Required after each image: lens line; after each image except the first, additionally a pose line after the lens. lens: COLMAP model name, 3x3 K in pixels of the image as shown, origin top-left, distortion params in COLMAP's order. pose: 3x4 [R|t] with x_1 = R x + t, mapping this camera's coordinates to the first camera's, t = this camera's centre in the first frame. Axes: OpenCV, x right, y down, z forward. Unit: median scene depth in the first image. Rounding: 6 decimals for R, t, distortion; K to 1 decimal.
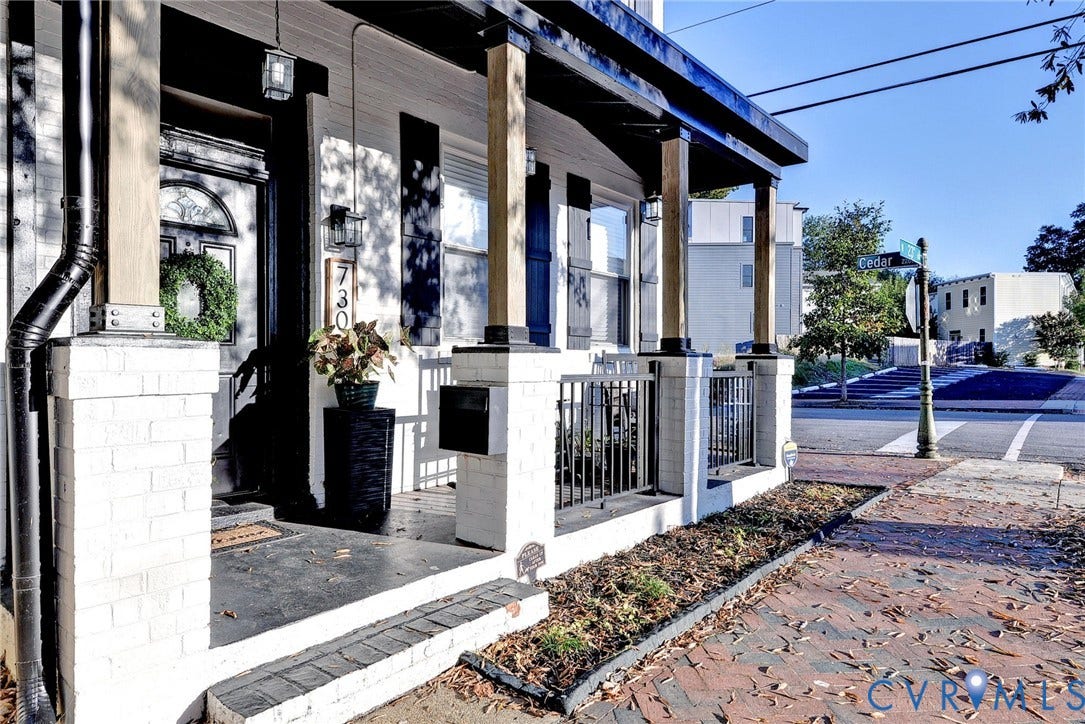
lens RADIAL K [[656.6, 0, 545.6], [0, 656.6, 376.1], [0, 0, 1]] dist [0.056927, -0.052458]
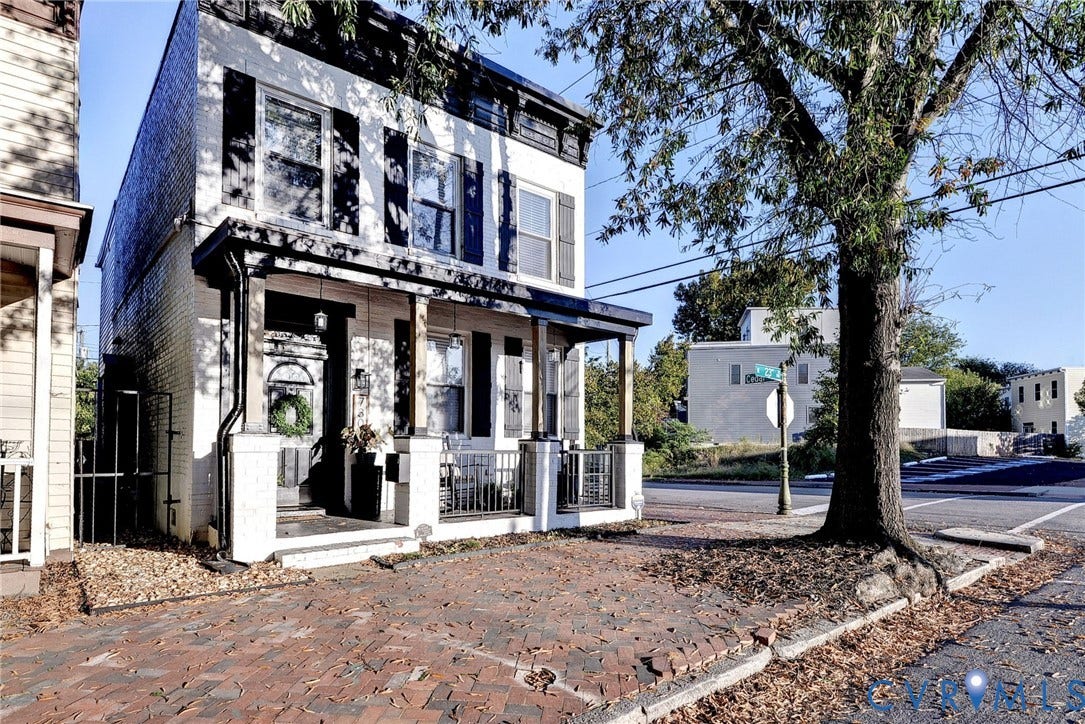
lens RADIAL K [[579.8, 0, 539.6], [0, 579.8, 449.0], [0, 0, 1]] dist [0.002379, -0.000882]
pose [[0.983221, 0.008476, -0.182220, 0.538648], [-0.012502, 0.999702, -0.020954, 0.027024], [0.181988, 0.022881, 0.983034, -0.642373]]
